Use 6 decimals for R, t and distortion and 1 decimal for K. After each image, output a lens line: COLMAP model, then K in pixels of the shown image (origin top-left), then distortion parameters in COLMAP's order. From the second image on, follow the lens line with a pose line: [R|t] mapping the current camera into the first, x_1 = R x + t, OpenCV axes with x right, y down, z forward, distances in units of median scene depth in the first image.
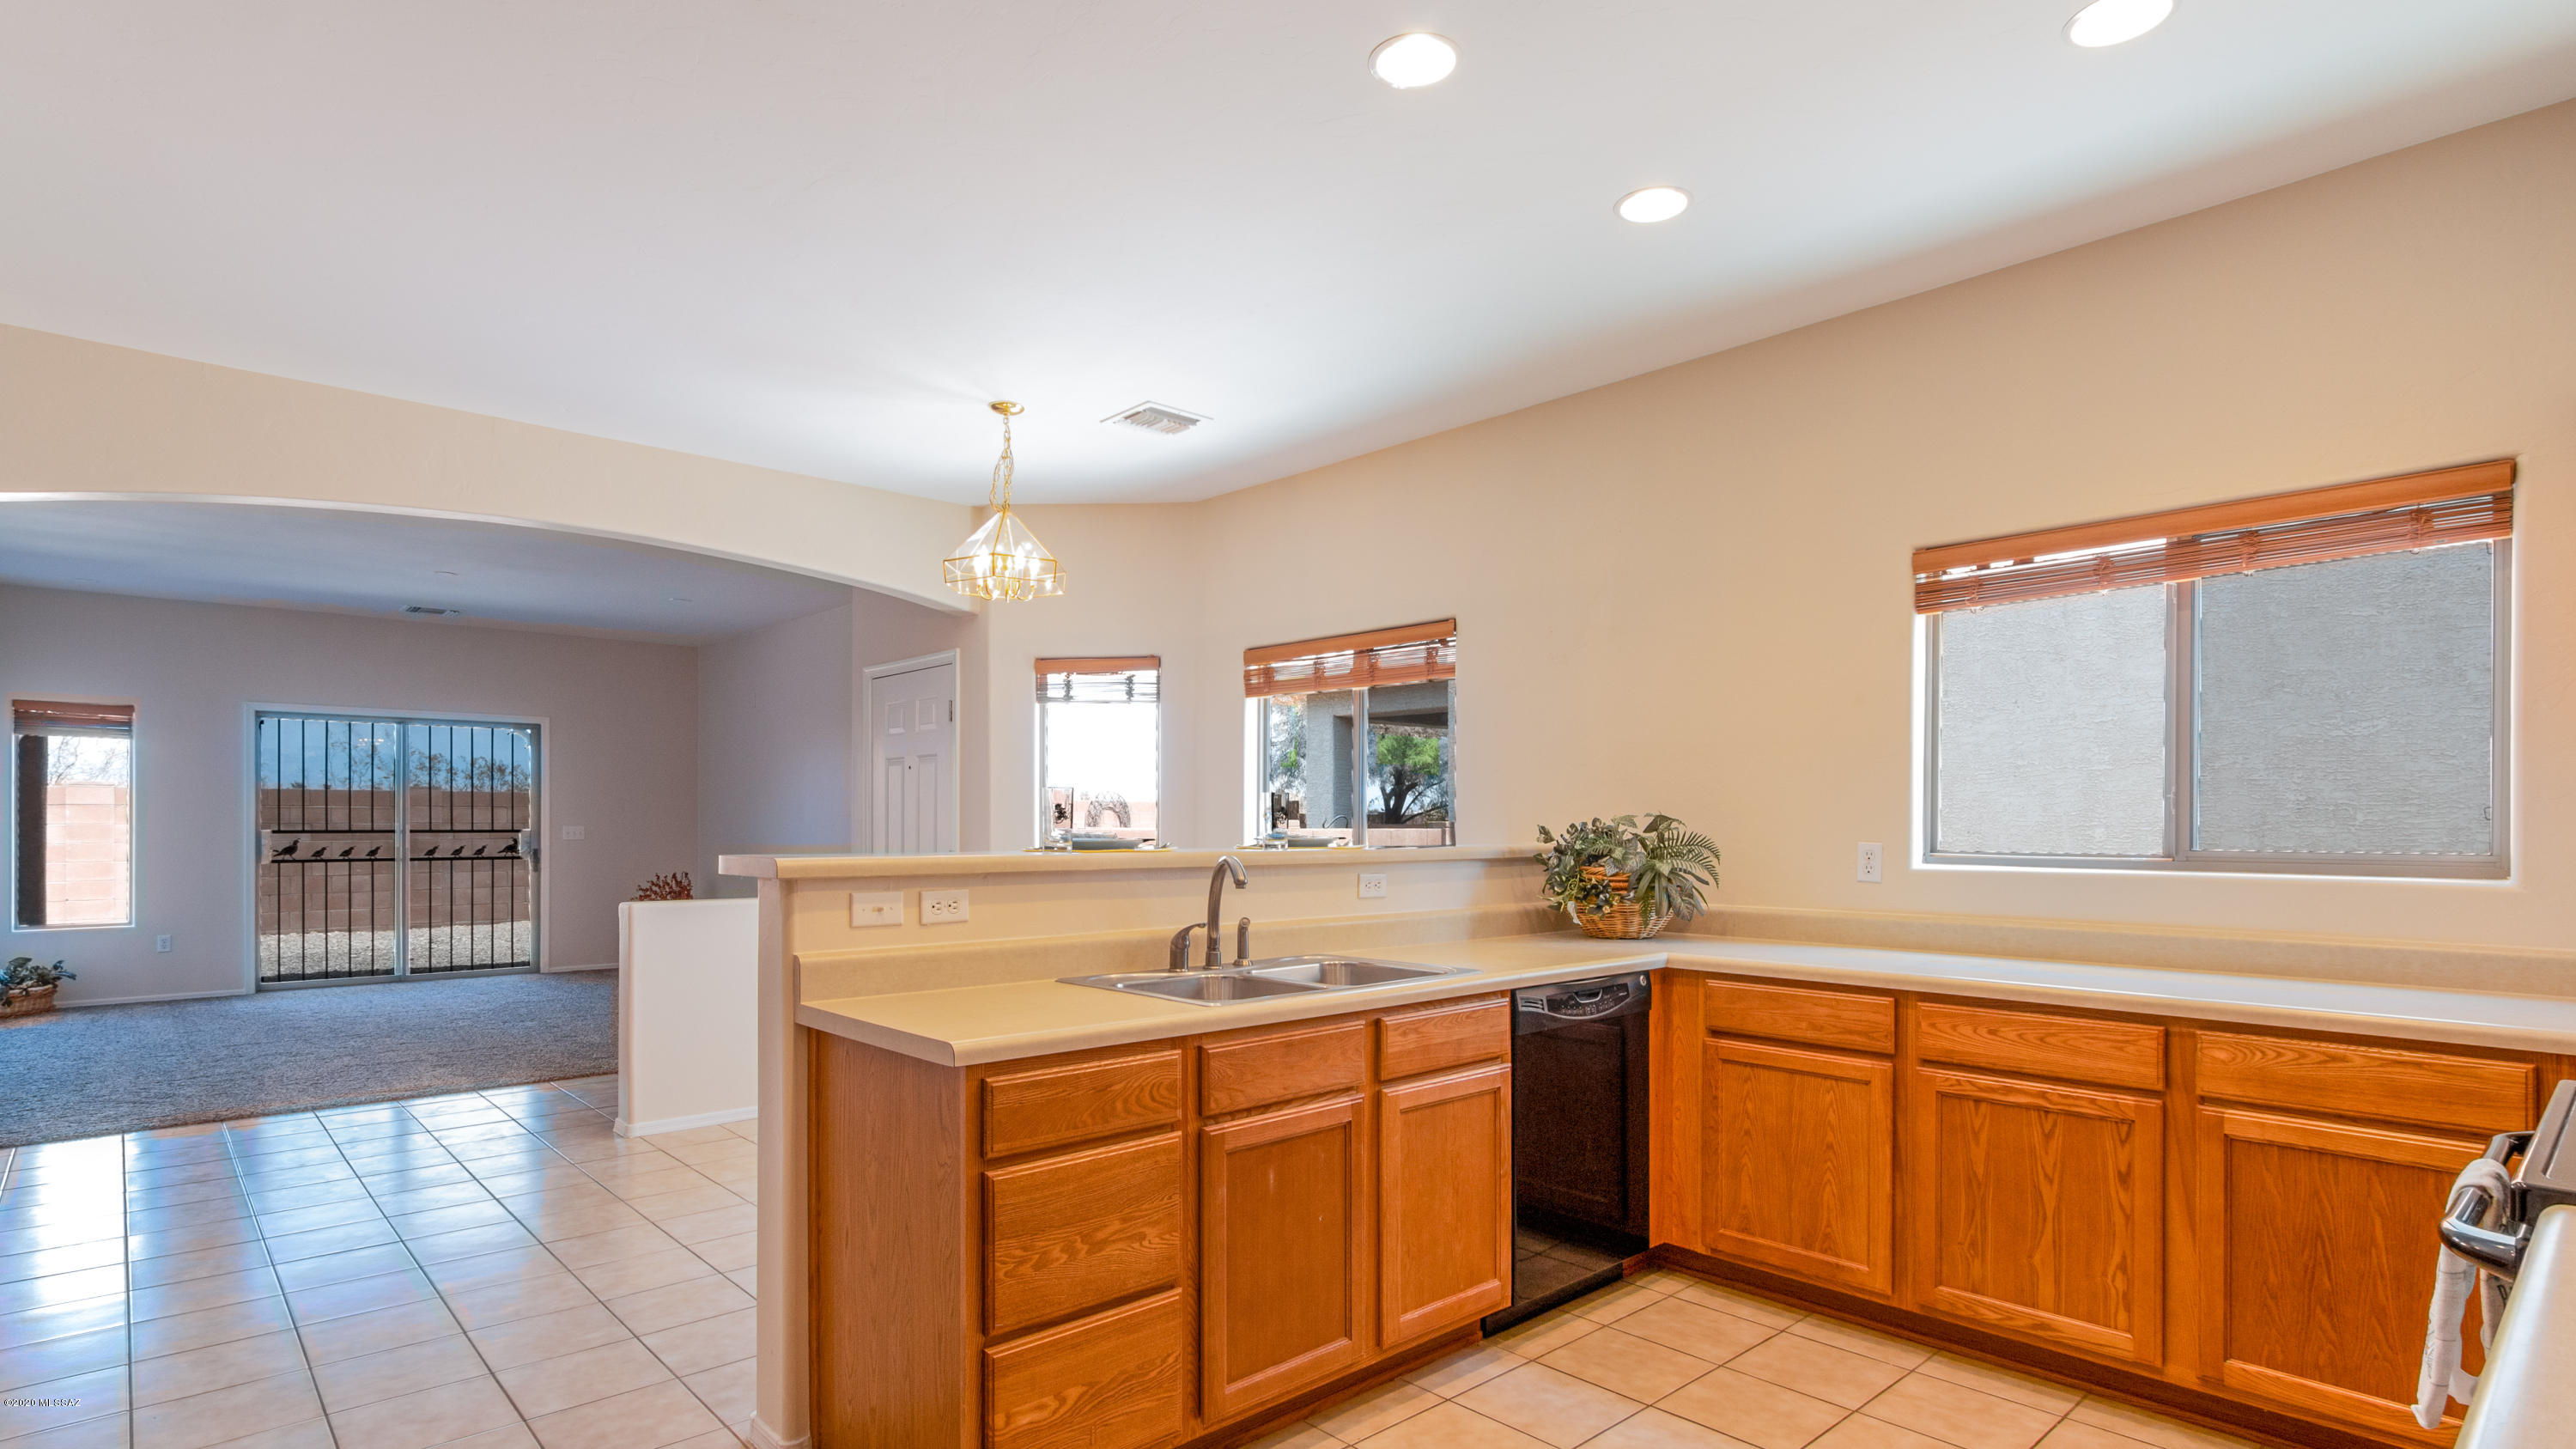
lens RADIAL K [[1275.3, 0, 1255.5], [0, 1275.3, 825.8], [0, 0, 1]] dist [0.002022, -0.000536]
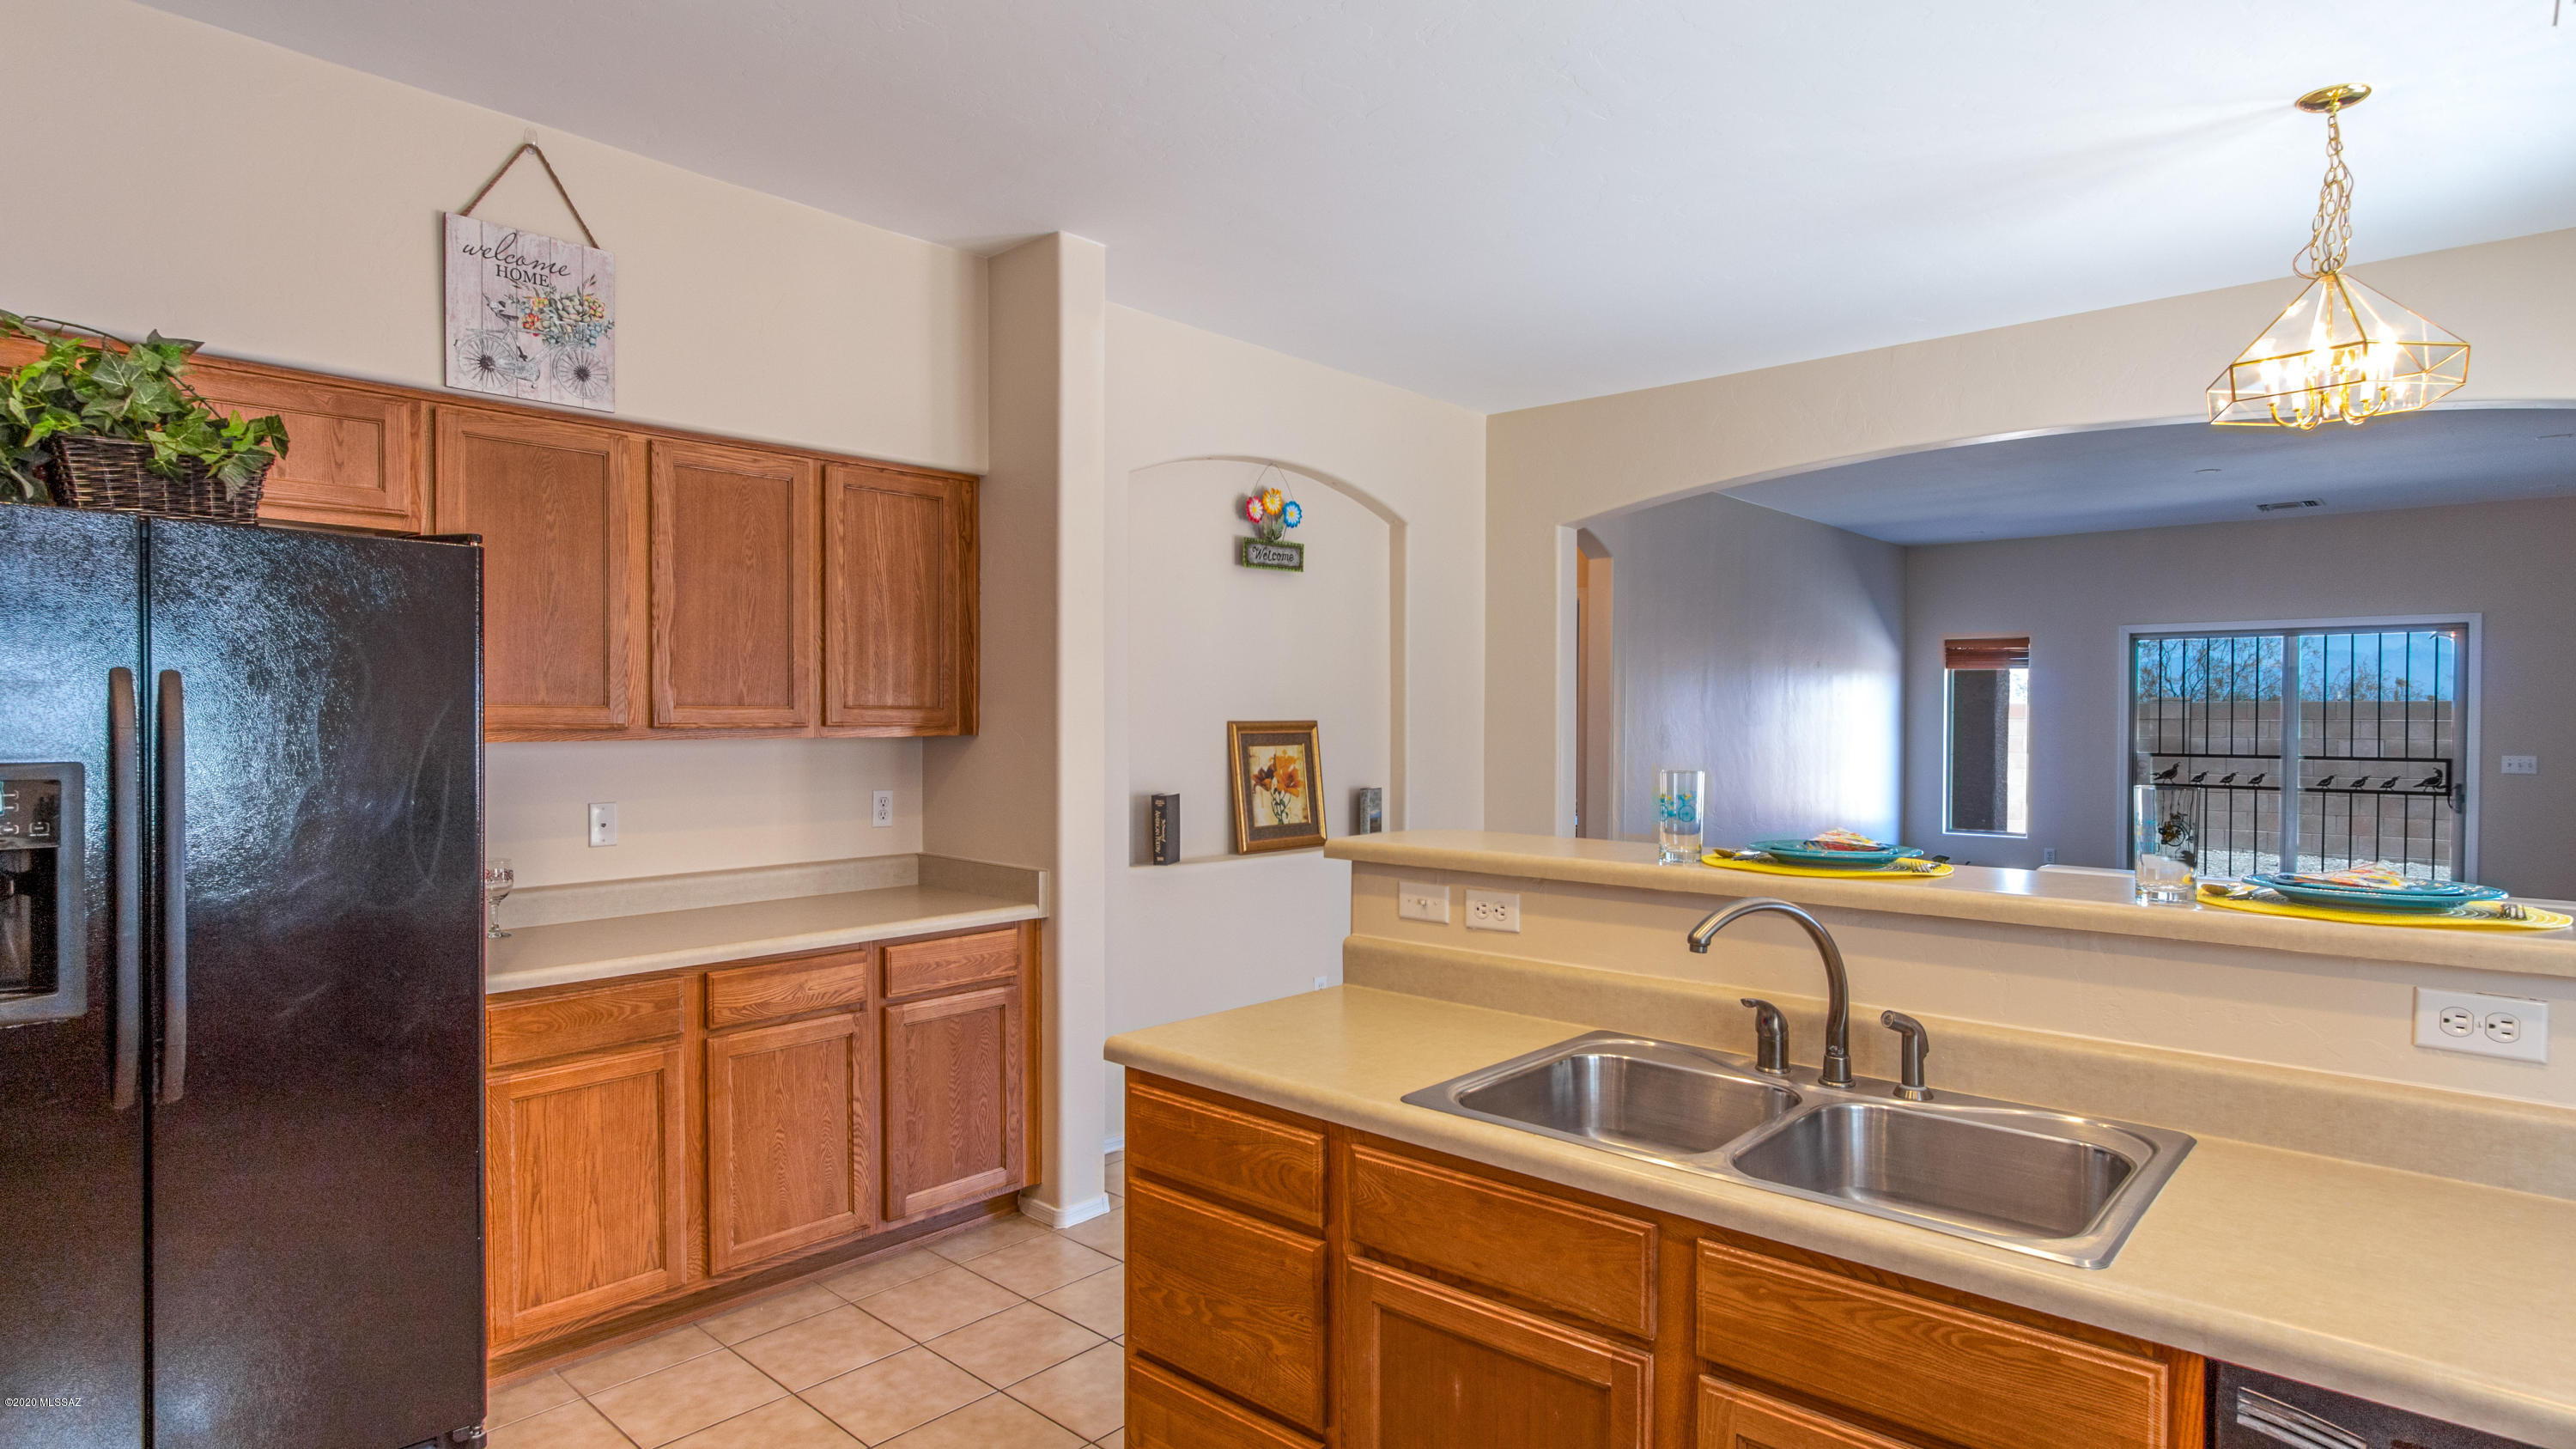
lens RADIAL K [[1333.2, 0, 1282.7], [0, 1333.2, 730.8], [0, 0, 1]] dist [-0.003979, -0.000016]
pose [[0.098598, 0.008788, -0.995089, 0.467274], [-0.005217, 0.999952, 0.008314, -0.047277], [0.995114, 0.004372, 0.098639, 0.573442]]
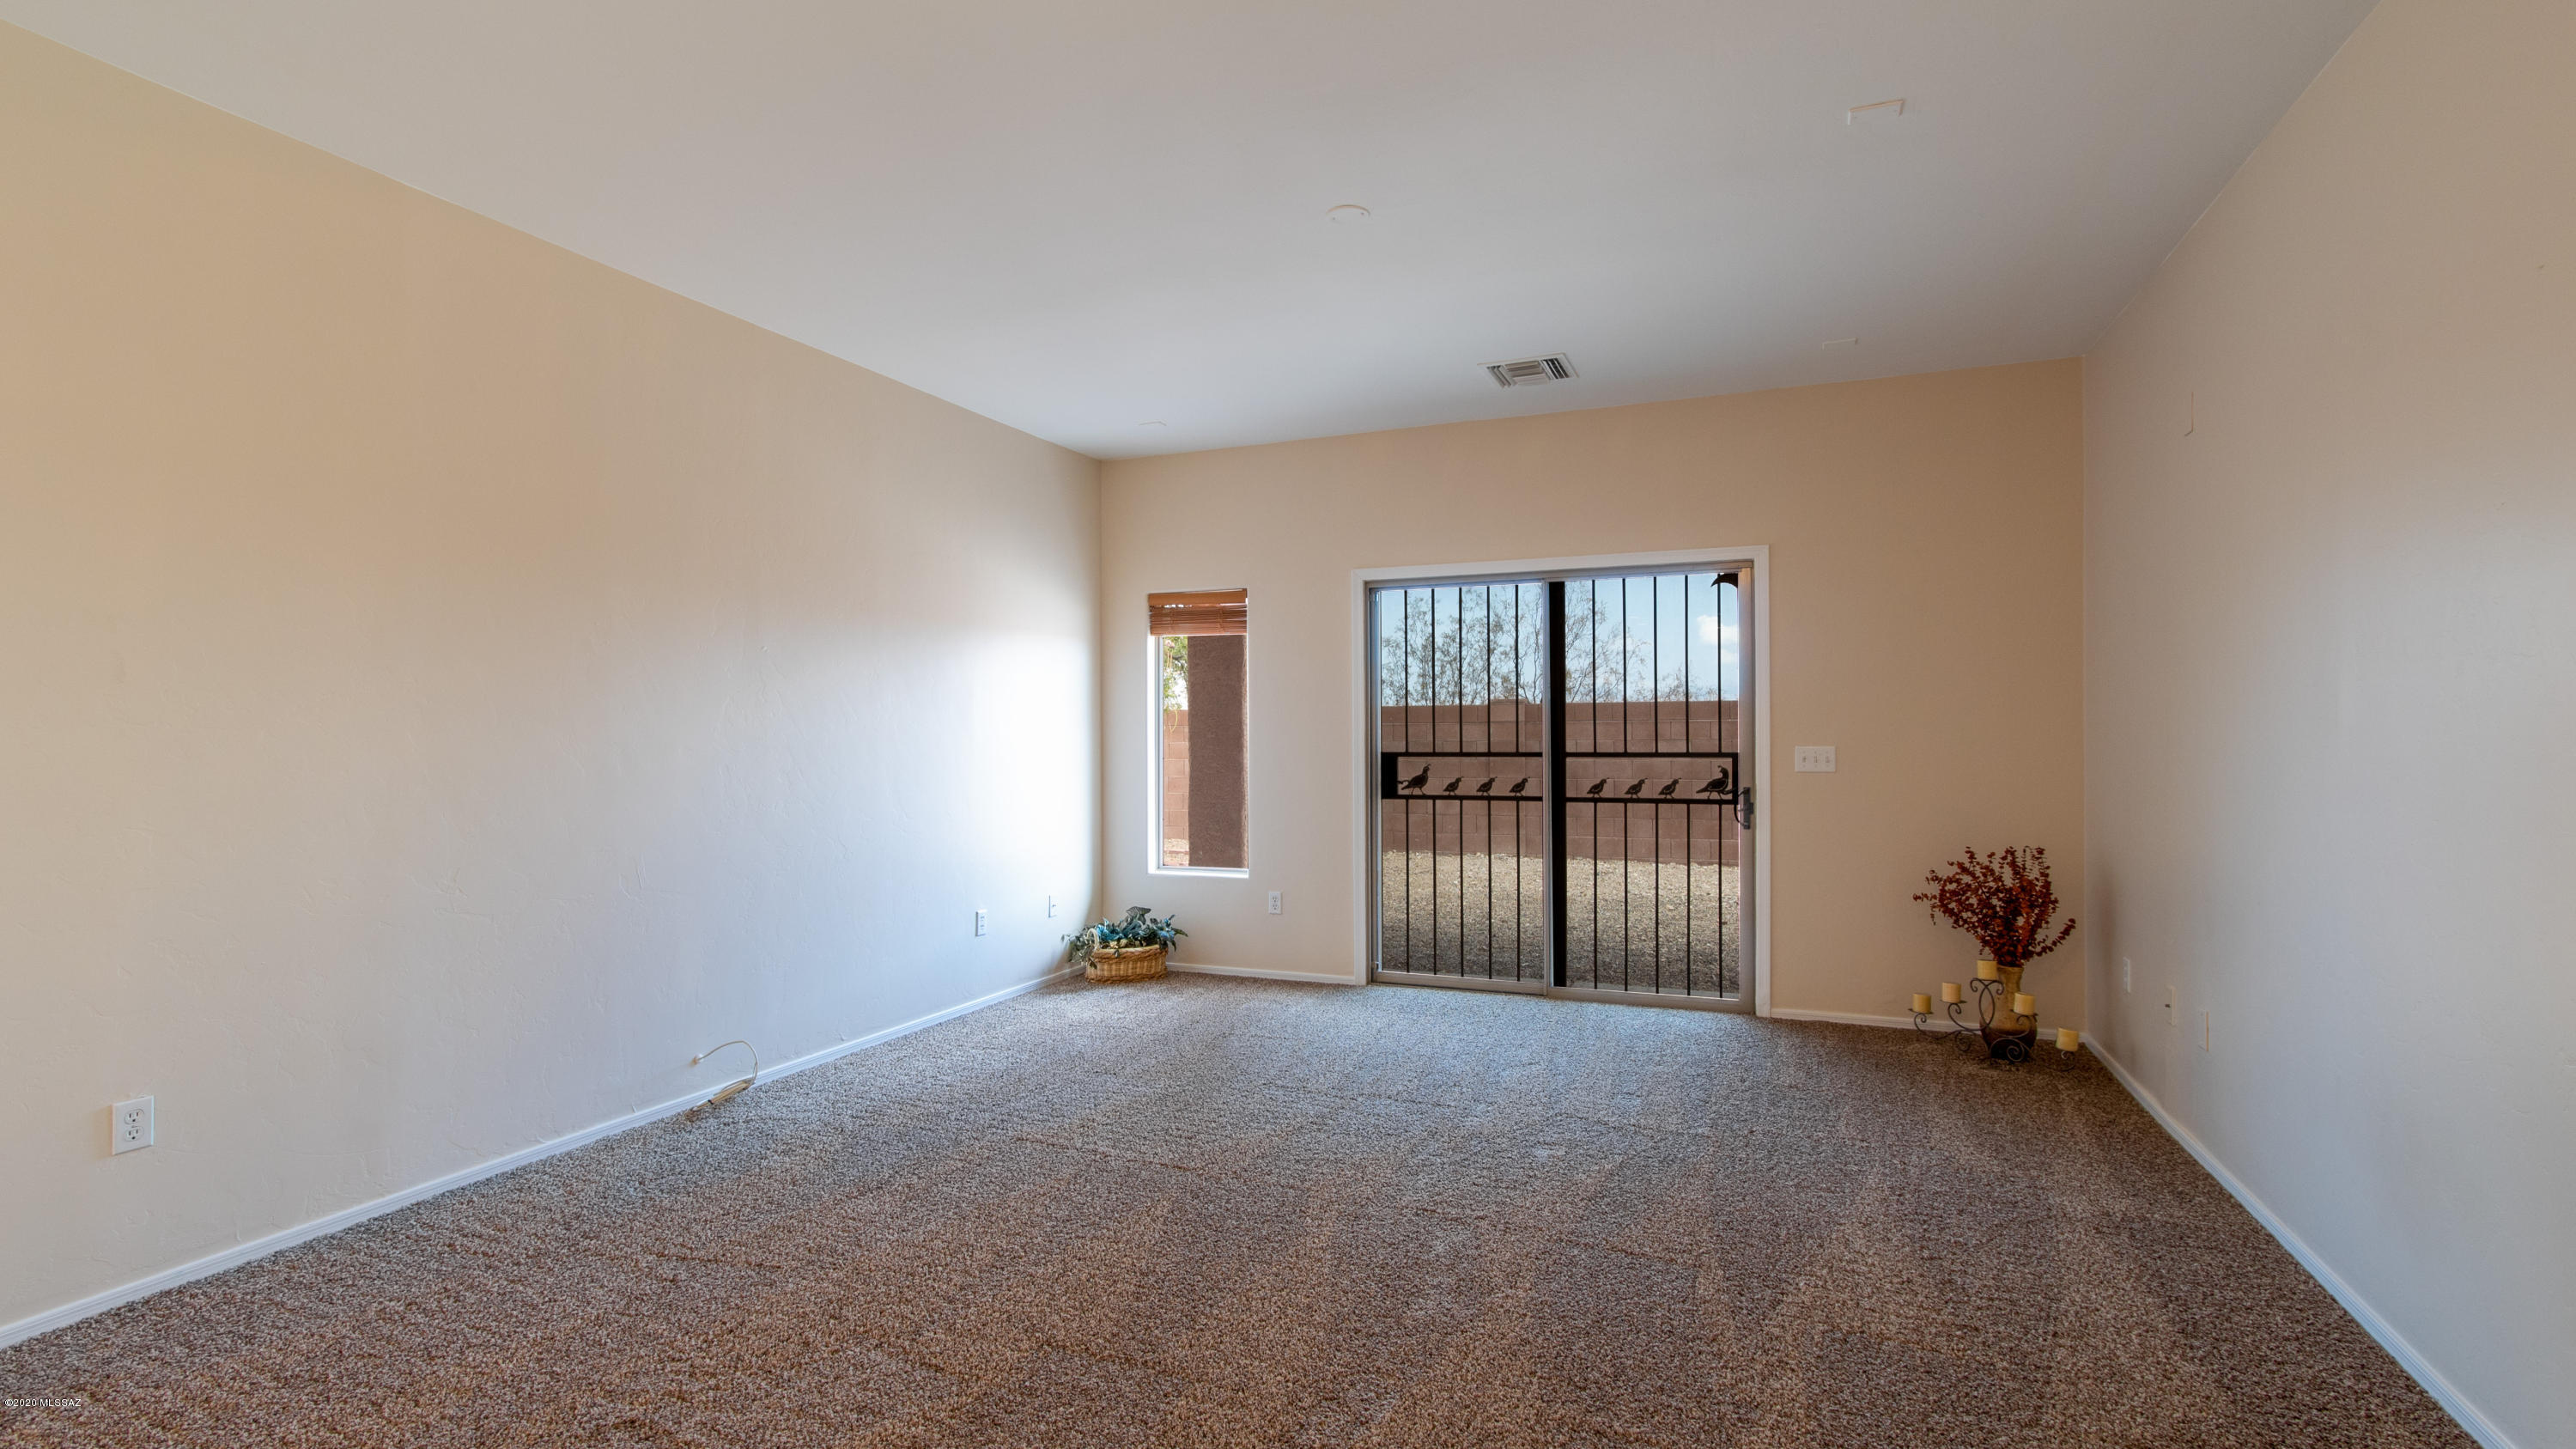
lens RADIAL K [[1204.8, 0, 1288.0], [0, 1204.8, 724.5], [0, 0, 1]] dist [-0.001137, 0.000094]
pose [[0.430384, -0.013285, -0.902548, -0.501741], [0.003244, 0.999908, -0.013171, -0.007937], [0.902640, 0.002741, 0.430387, 1.654185]]
